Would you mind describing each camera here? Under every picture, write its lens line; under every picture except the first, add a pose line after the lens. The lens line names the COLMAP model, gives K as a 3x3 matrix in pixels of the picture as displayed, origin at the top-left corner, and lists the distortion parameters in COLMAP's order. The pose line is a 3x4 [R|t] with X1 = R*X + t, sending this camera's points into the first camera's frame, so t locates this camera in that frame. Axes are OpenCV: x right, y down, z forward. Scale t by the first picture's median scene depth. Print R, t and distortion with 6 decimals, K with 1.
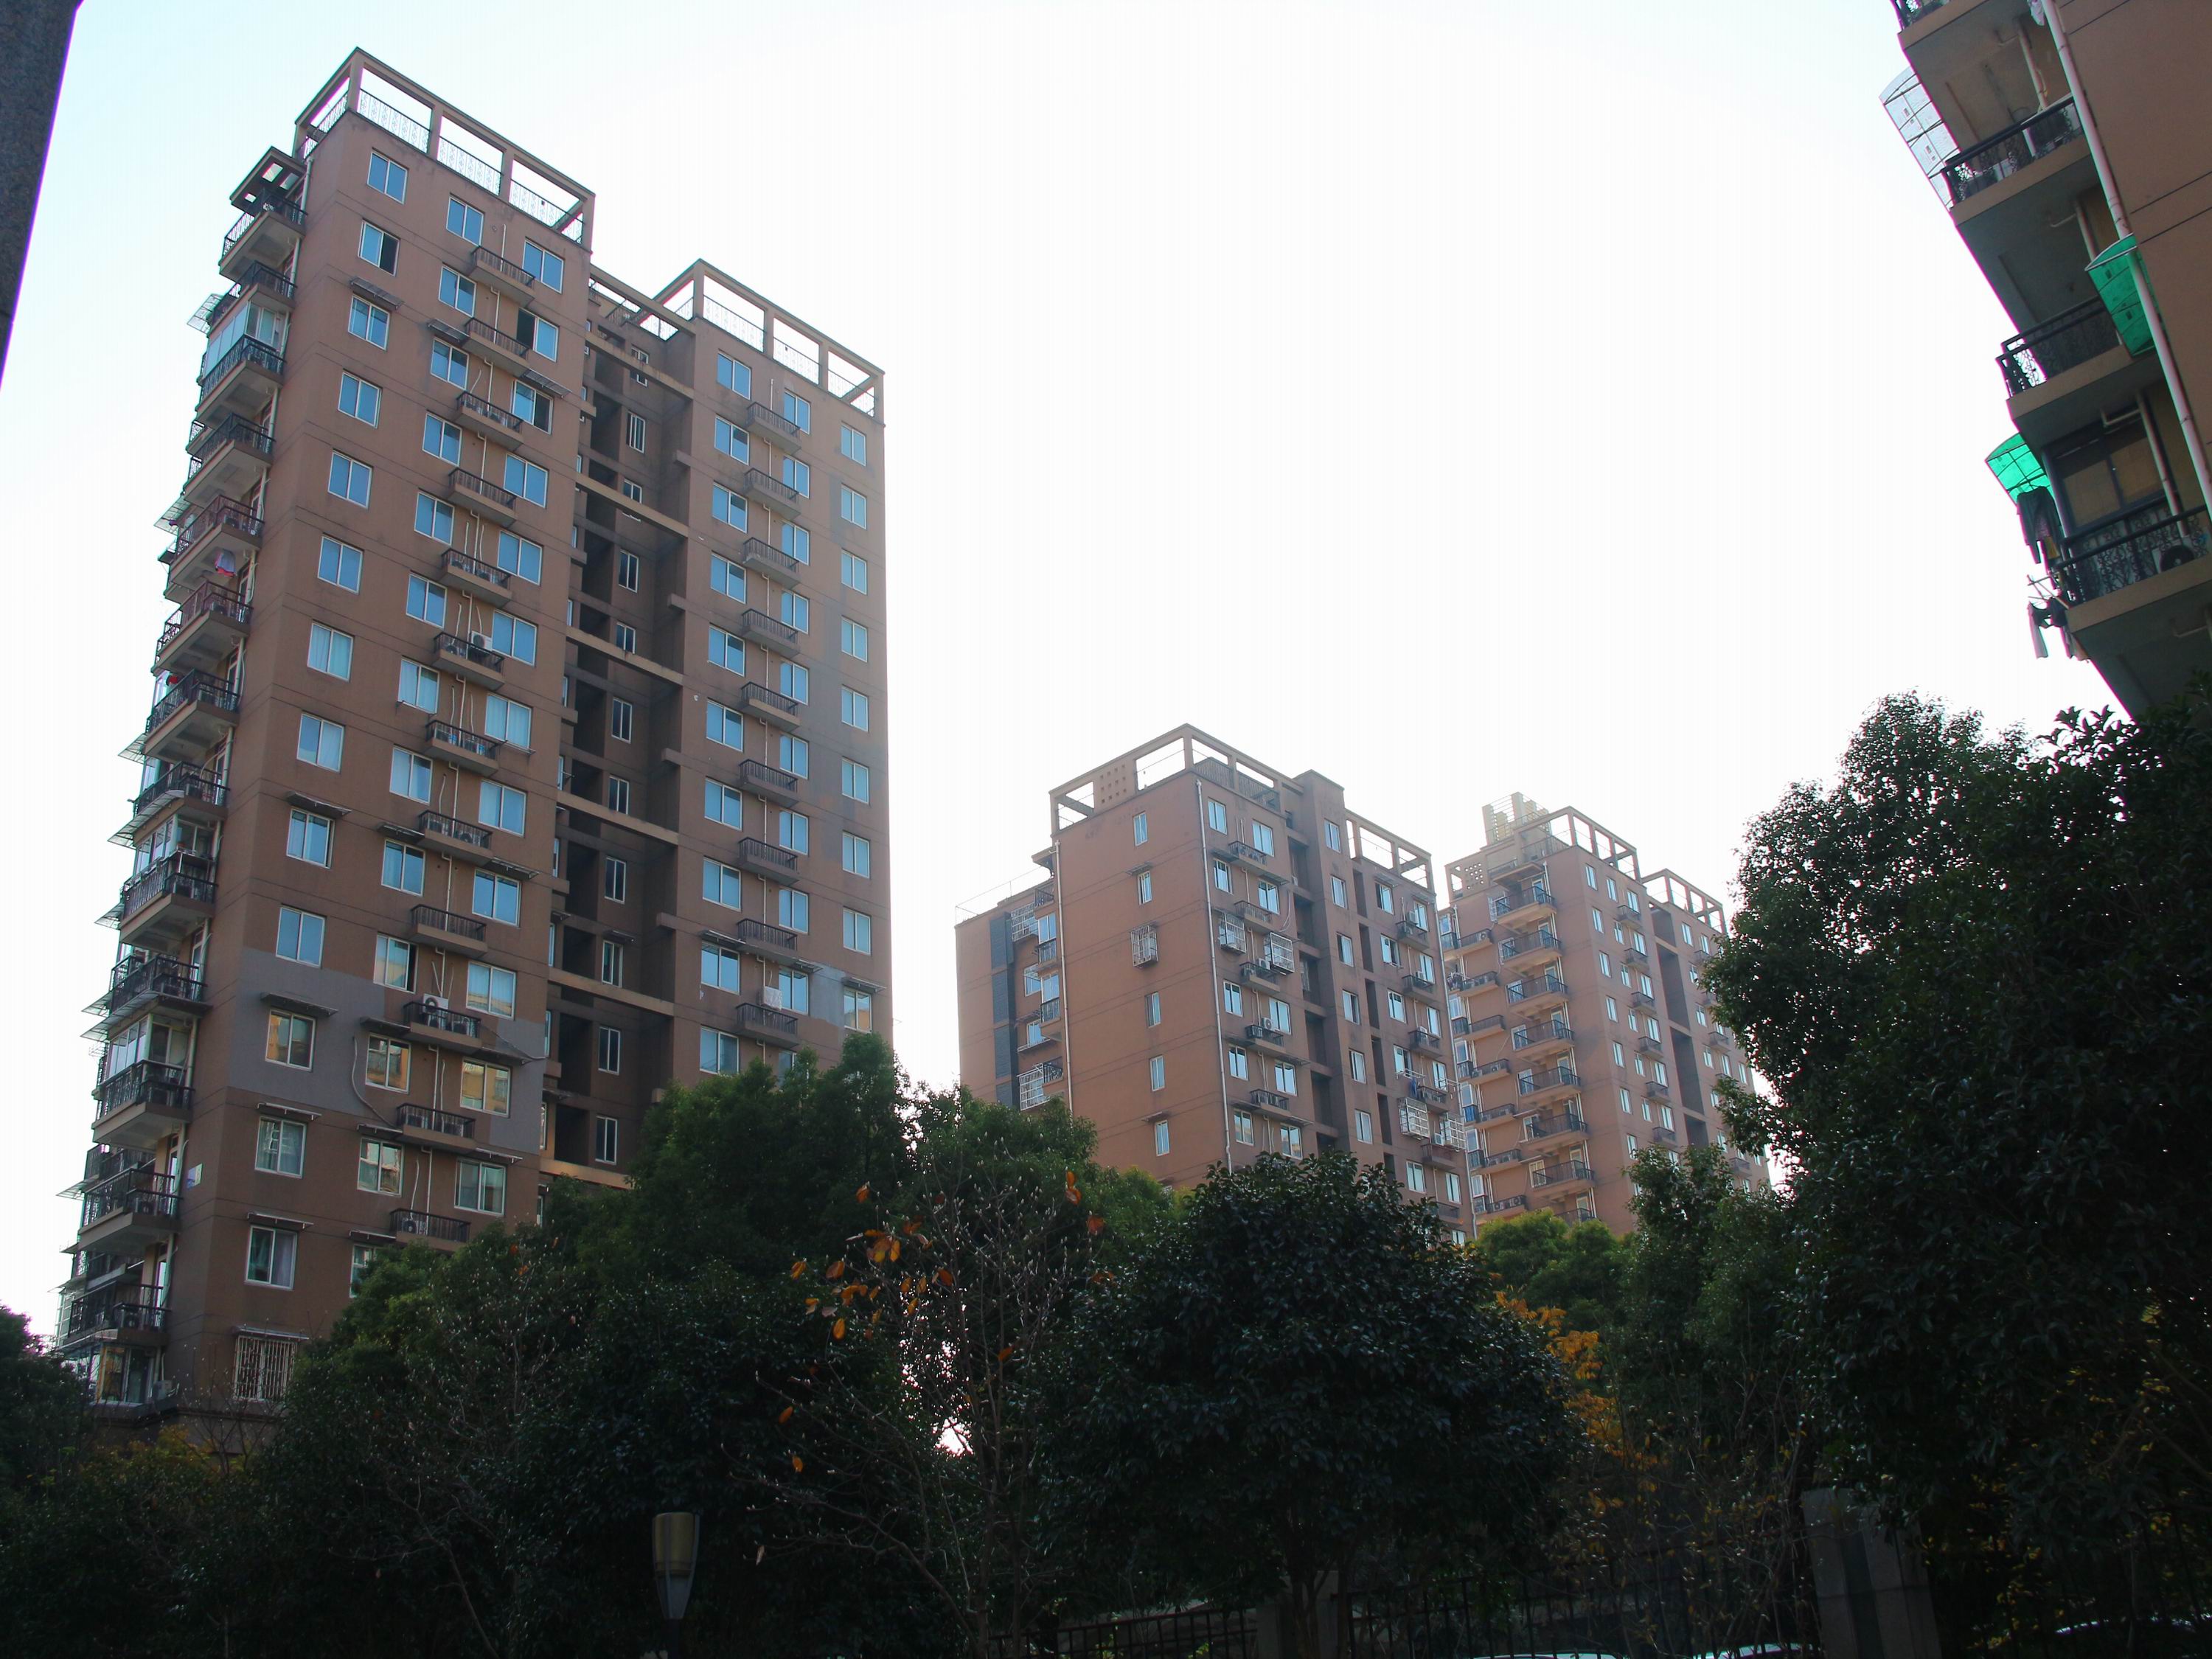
lens RADIAL K [[1880.4, 0, 1116.0], [0, 1880.4, 884.4], [0, 0, 1]] dist [-0.161248, 0.150192]
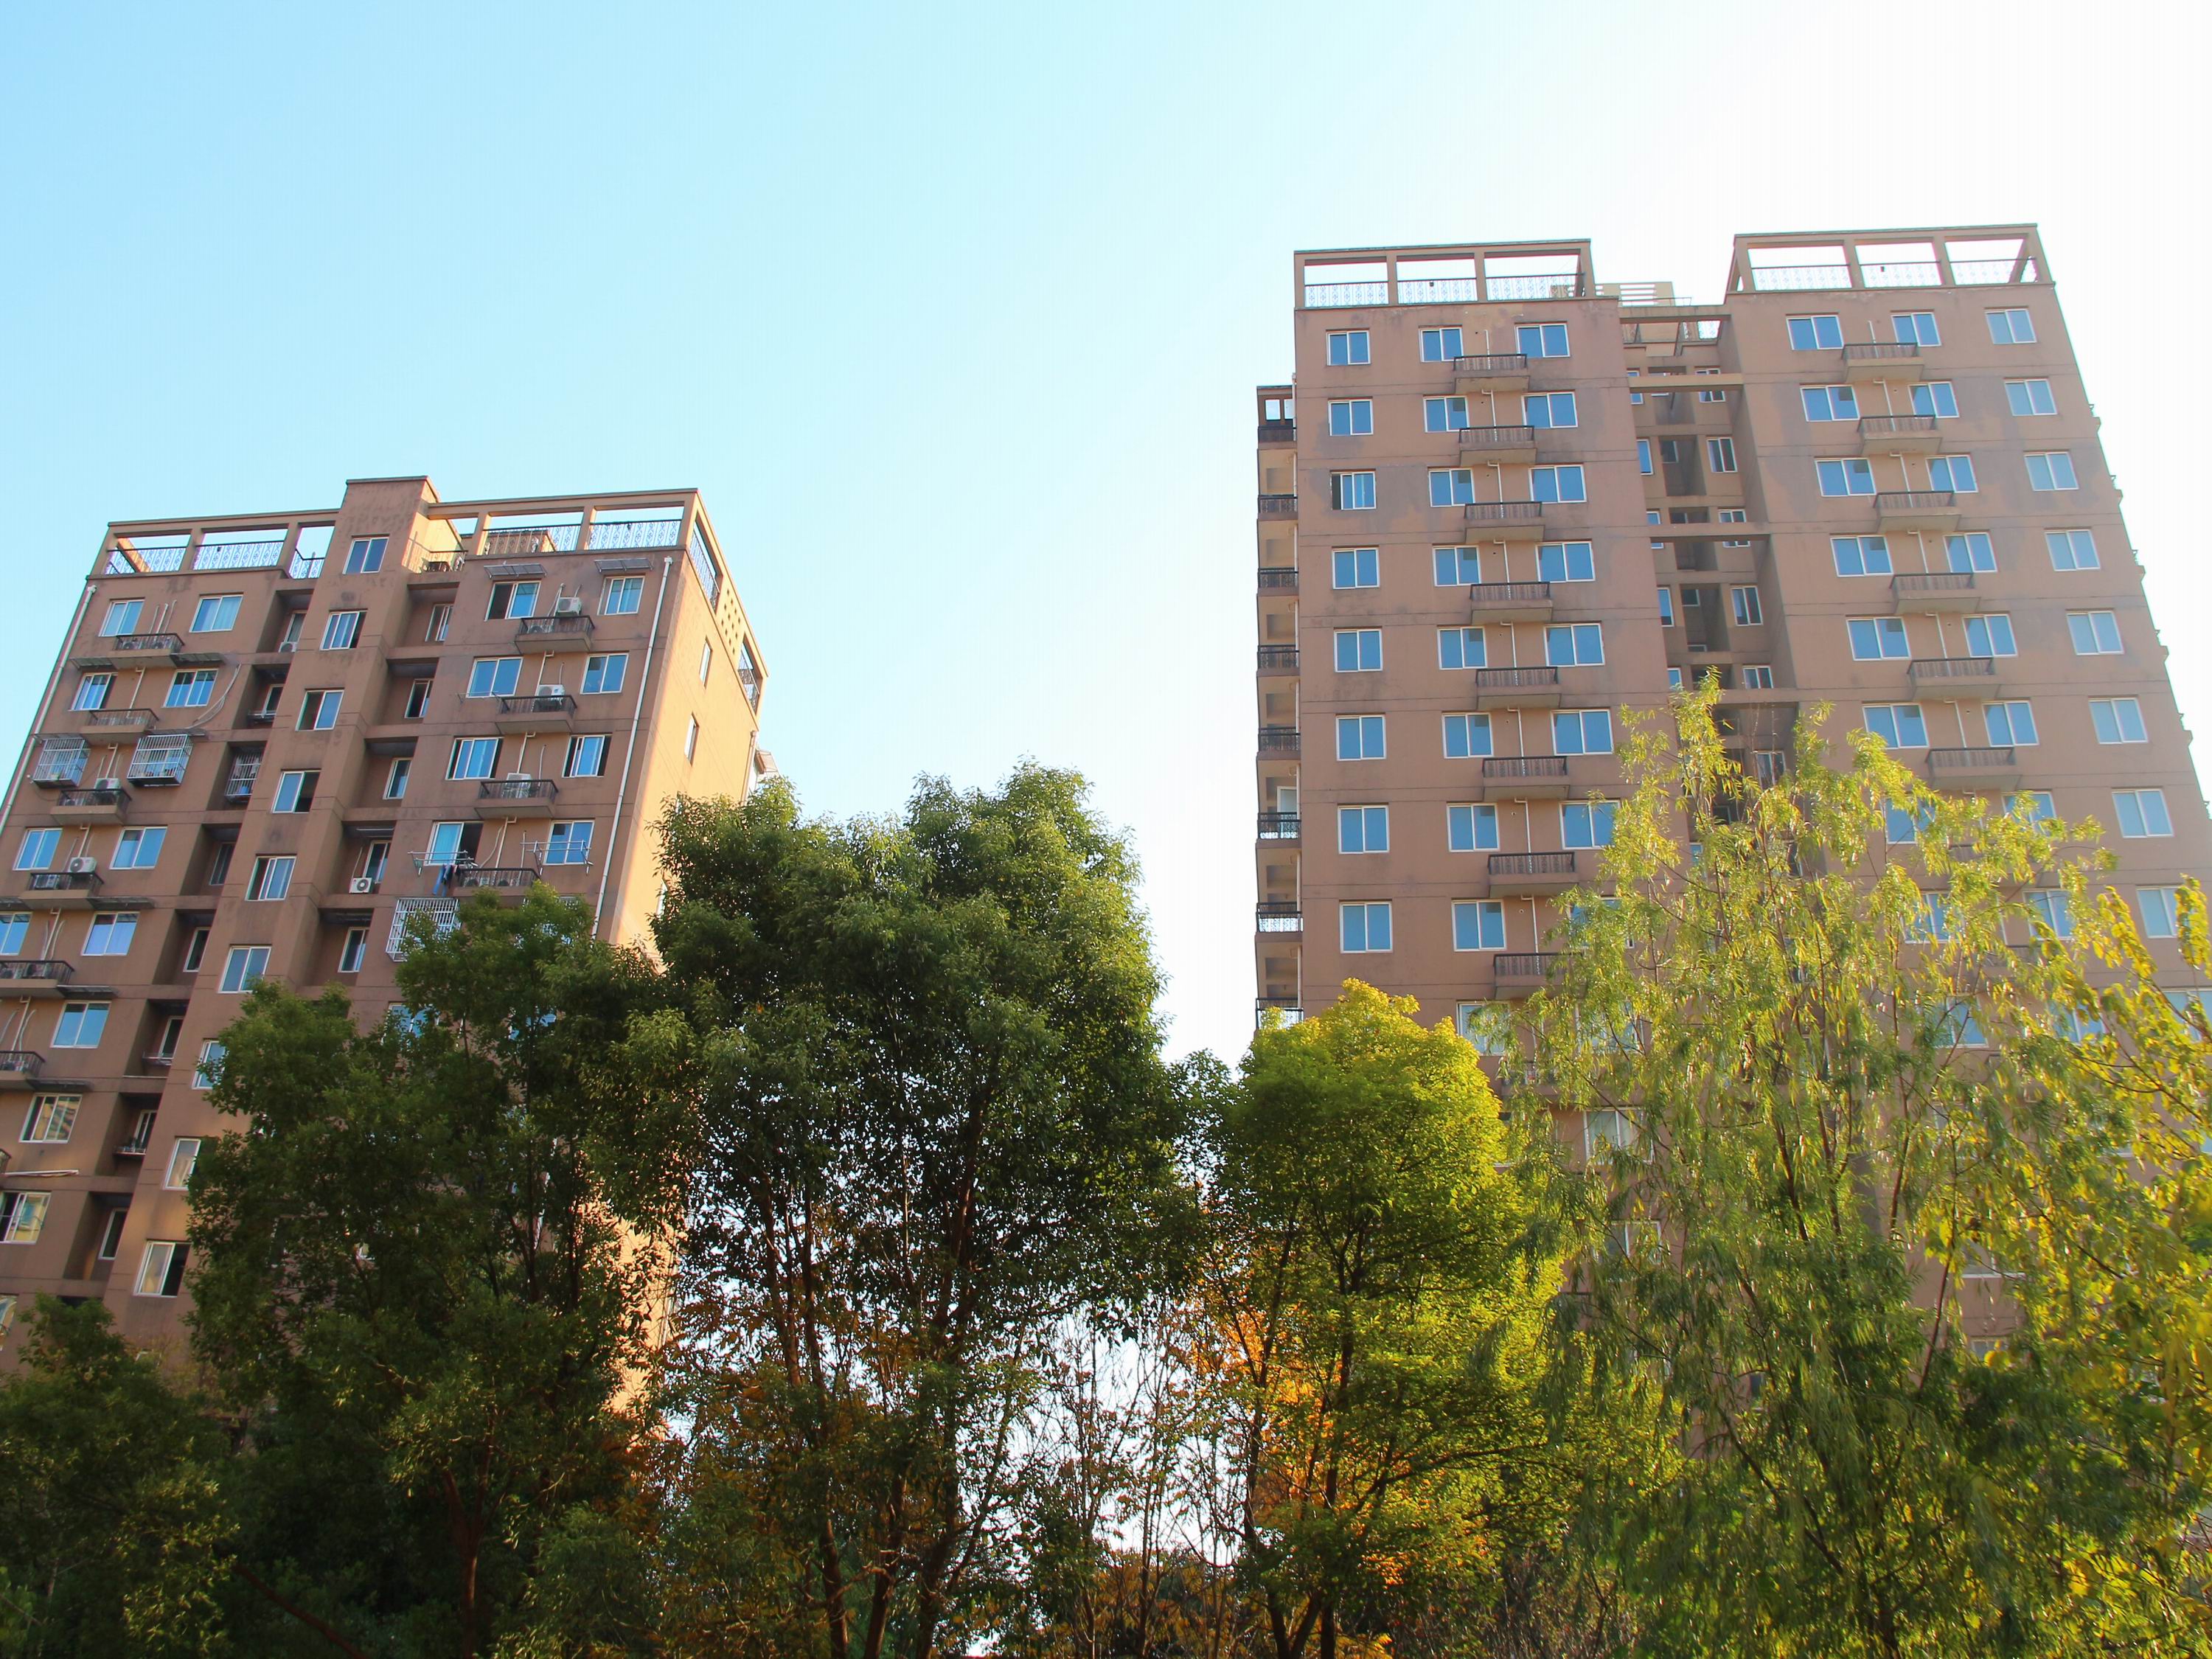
lens RADIAL K [[2003.0, 0, 1106.0], [0, 2003.0, 829.5], [0, 0, 1]] dist [-0.154567, 0.100561]
pose [[0.547481, -0.366826, -0.752133, 0.206282], [0.257545, 0.929036, -0.265635, 0.087188], [0.796200, -0.048278, 0.603104, 0.219938]]
